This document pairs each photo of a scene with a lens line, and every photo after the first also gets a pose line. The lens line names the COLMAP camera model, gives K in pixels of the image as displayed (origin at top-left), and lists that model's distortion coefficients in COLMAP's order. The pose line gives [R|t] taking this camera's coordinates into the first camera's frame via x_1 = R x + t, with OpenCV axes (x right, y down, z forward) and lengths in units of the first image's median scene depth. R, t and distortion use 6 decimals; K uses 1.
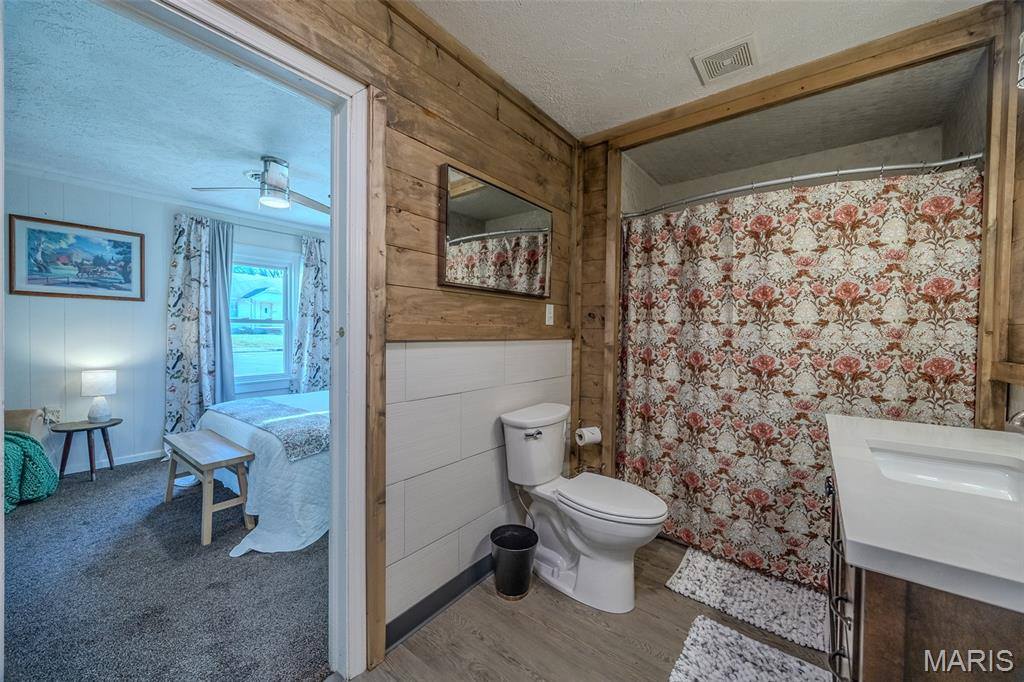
lens RADIAL K [[390.4, 0, 511.5], [0, 390.4, 339.4], [0, 0, 1]] dist [0.000206, -0.000666]
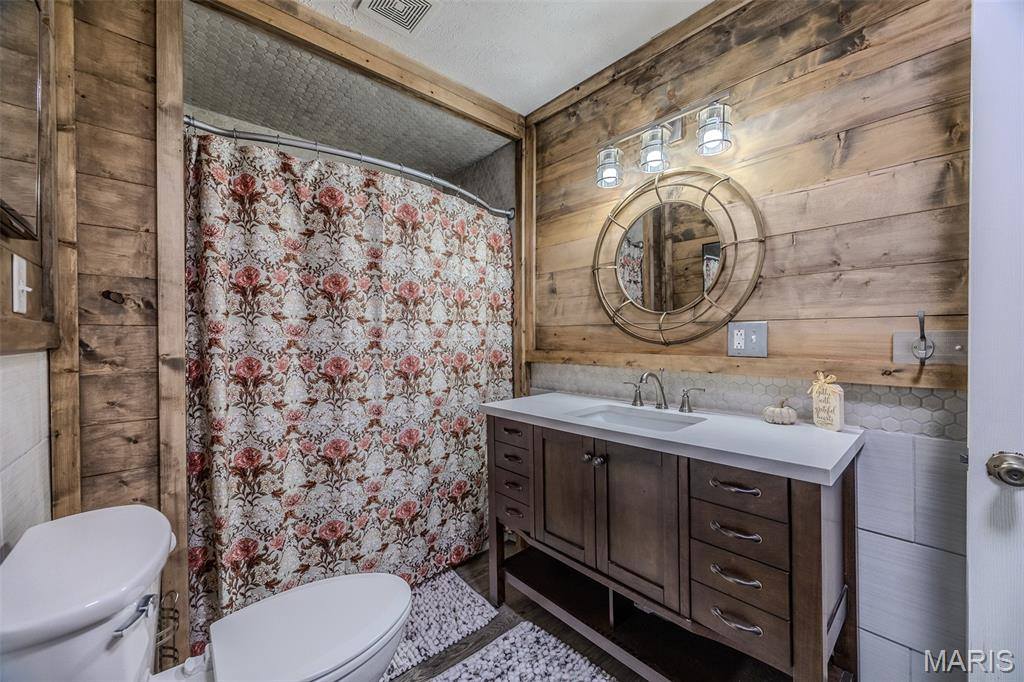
lens RADIAL K [[390.4, 0, 516.0], [0, 390.4, 342.6], [0, 0, 1]] dist [0.000206, -0.000666]
pose [[0.175142, -0.023191, 0.984270, -0.211518], [0.028397, 0.999426, 0.018495, -0.001782], [-0.984134, 0.024711, 0.175700, 0.553230]]
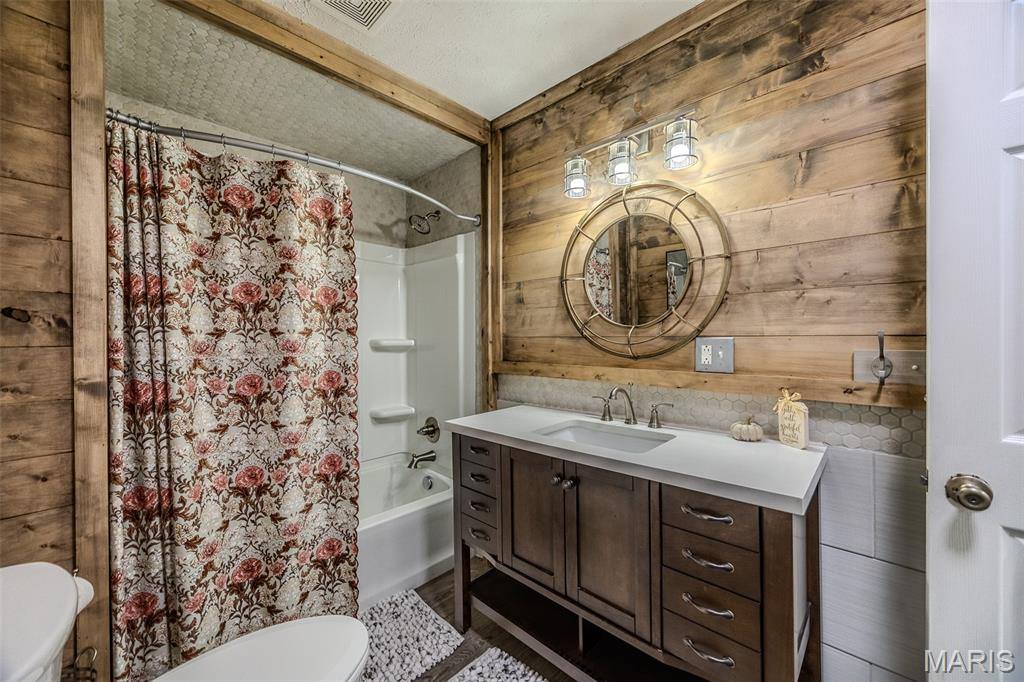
lens RADIAL K [[390.4, 0, 513.1], [0, 390.4, 341.6], [0, 0, 1]] dist [0.000206, -0.000666]
pose [[0.100624, -0.019430, 0.994735, -0.180734], [0.030902, 0.999388, 0.016395, -0.029248], [-0.994445, 0.029089, 0.101163, 0.554351]]
